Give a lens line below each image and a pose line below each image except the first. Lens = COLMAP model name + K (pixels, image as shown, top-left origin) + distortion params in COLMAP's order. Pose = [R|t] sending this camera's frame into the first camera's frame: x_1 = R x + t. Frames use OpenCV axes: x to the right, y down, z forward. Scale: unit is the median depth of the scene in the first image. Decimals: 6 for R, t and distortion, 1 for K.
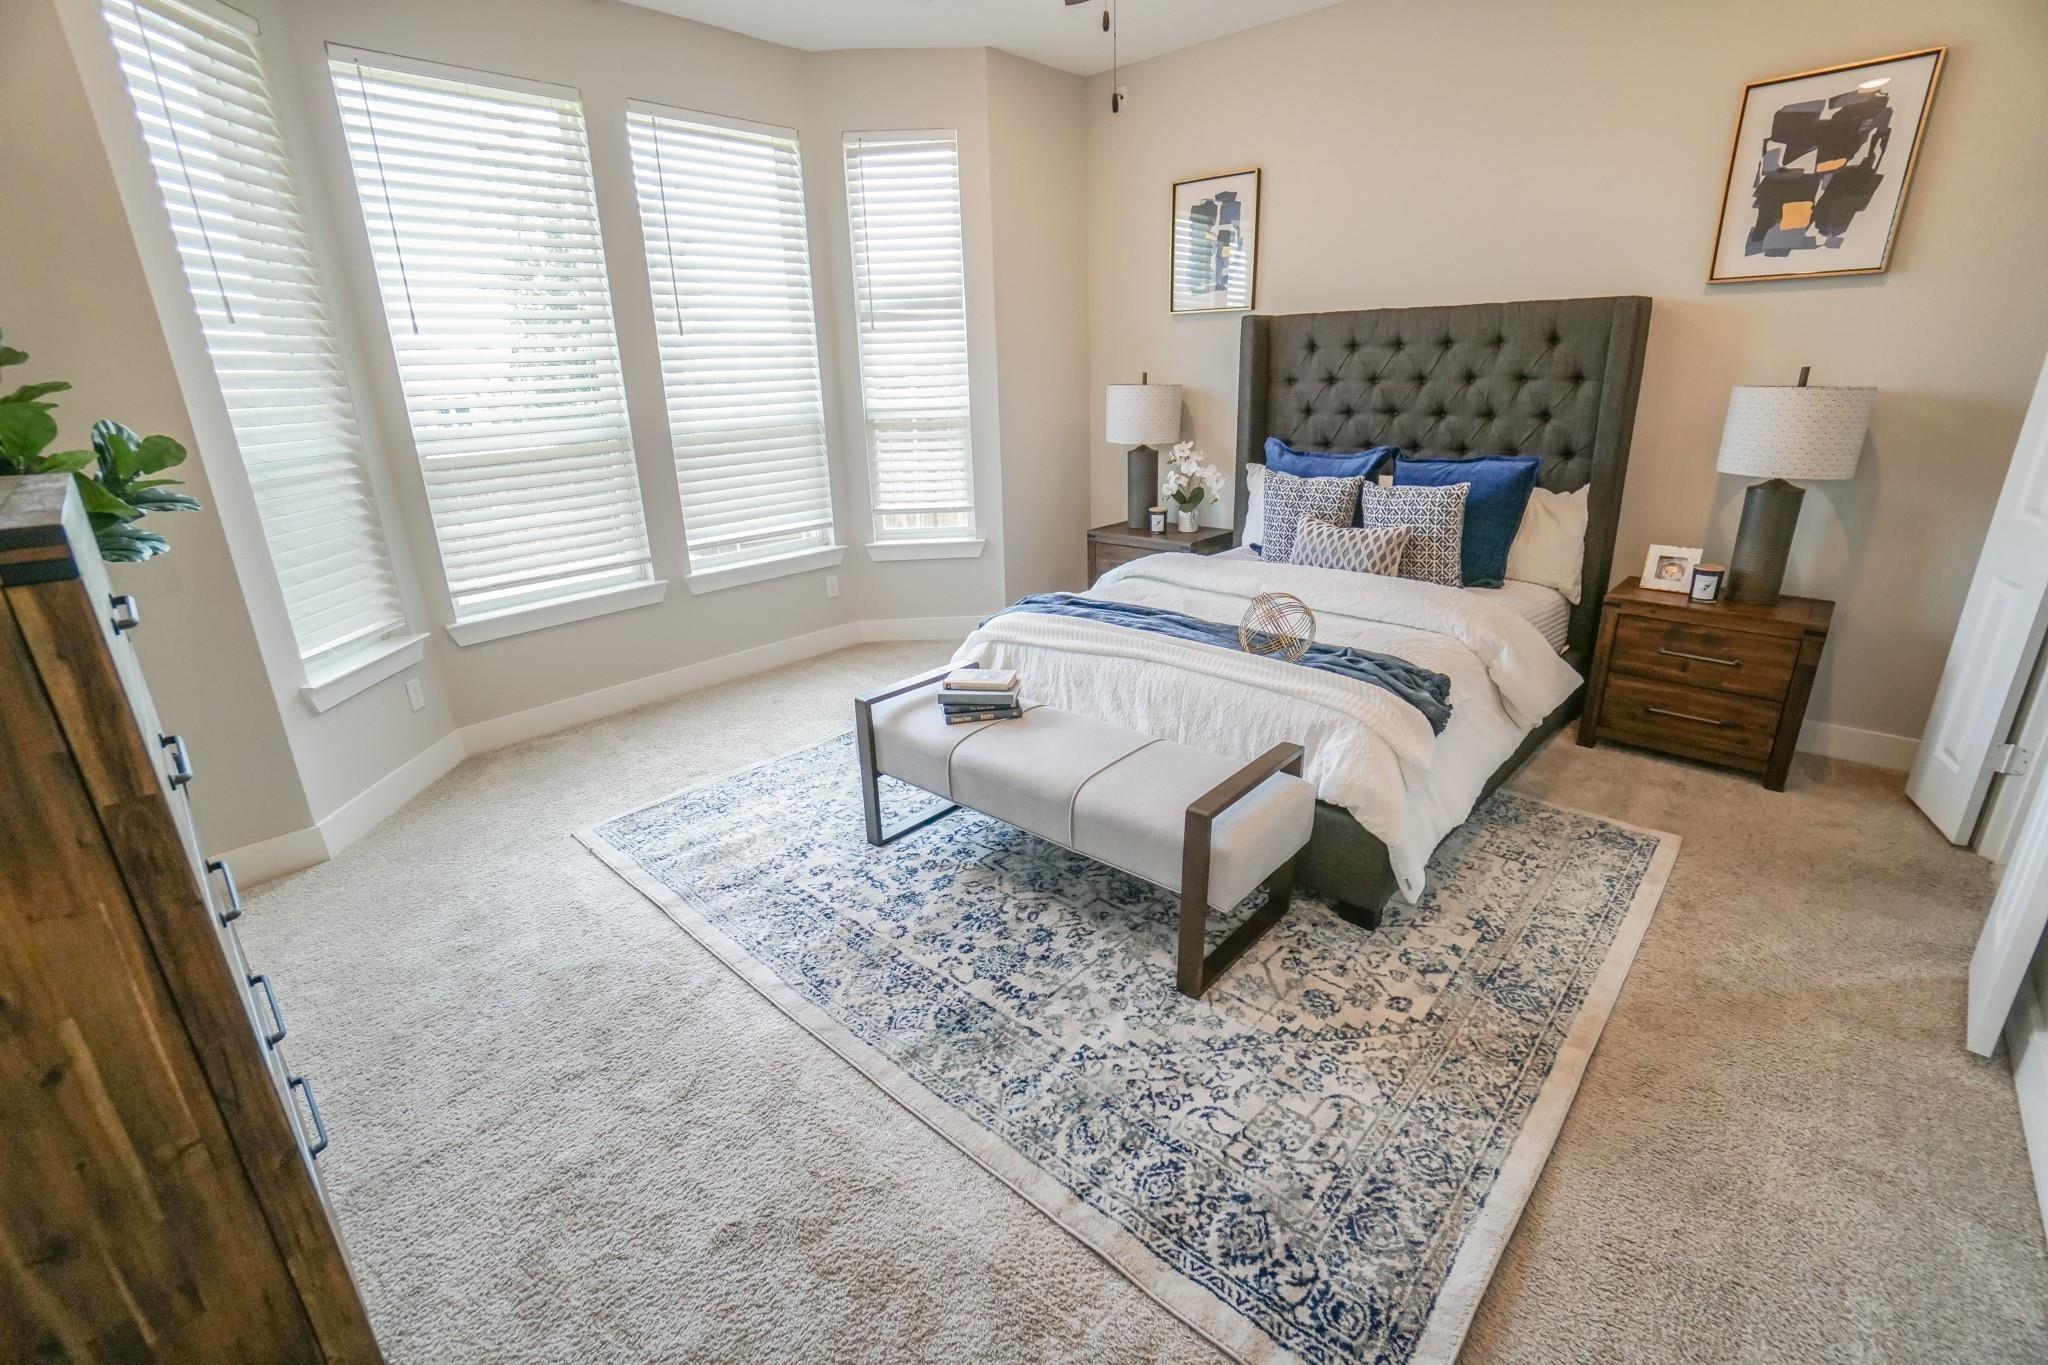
lens RADIAL K [[900.7, 0, 1024.0], [0, 900.7, 682.5], [0, 0, 1]] dist [-0.060609, 0.021699]
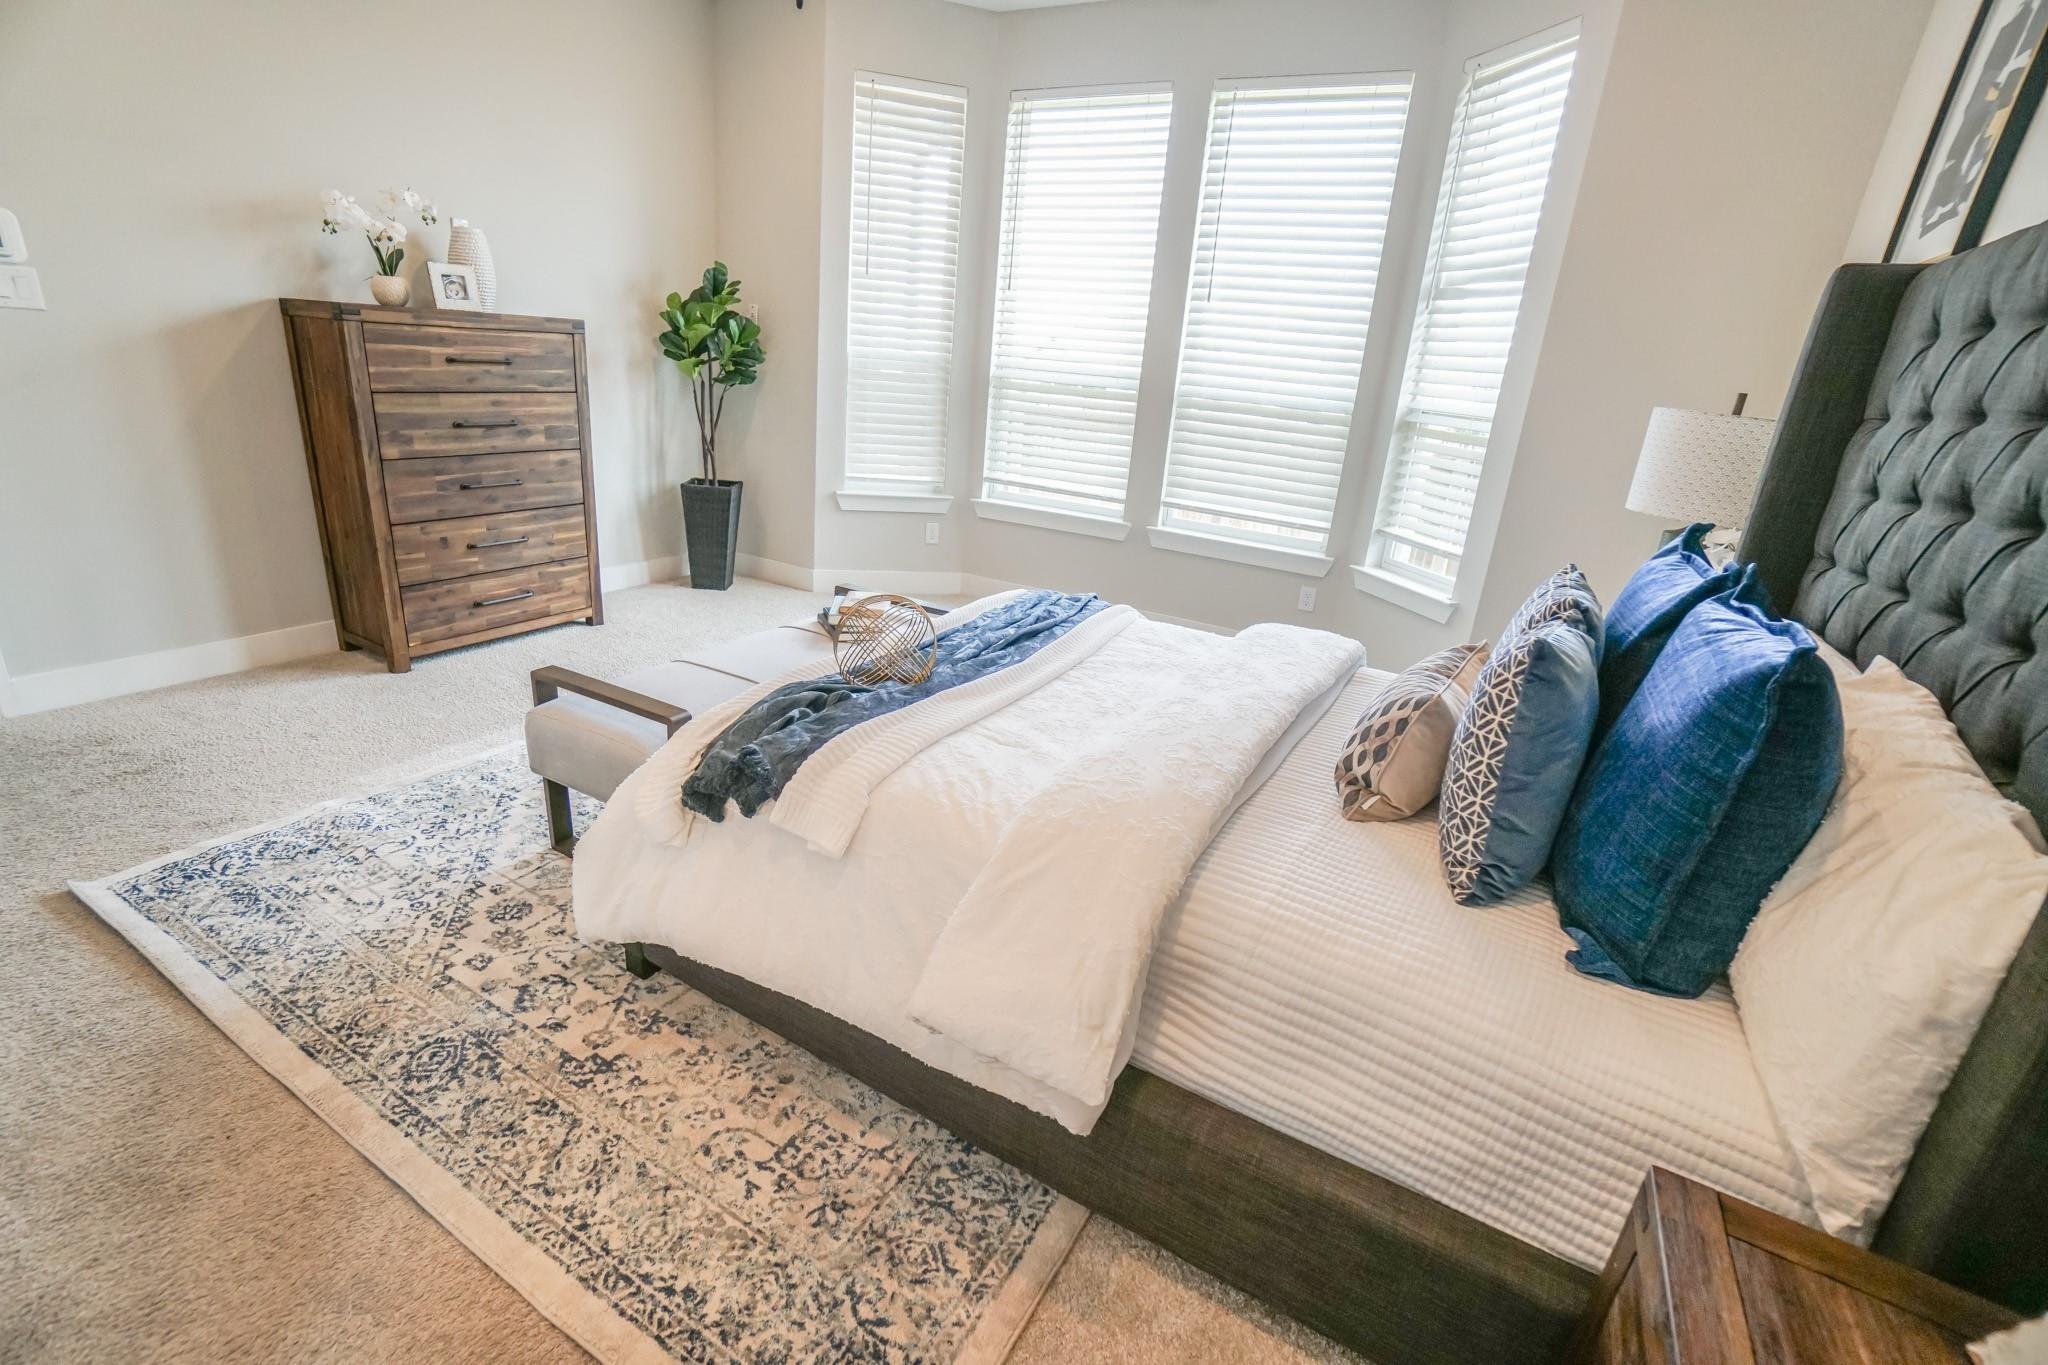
lens RADIAL K [[900.7, 0, 1024.0], [0, 900.7, 682.5], [0, 0, 1]] dist [-0.060609, 0.021699]
pose [[0.235728, 0.371247, -0.898113, 0.808799], [-0.404611, 0.877742, 0.256628, -0.221815], [0.883585, 0.302893, 0.357119, 0.697989]]
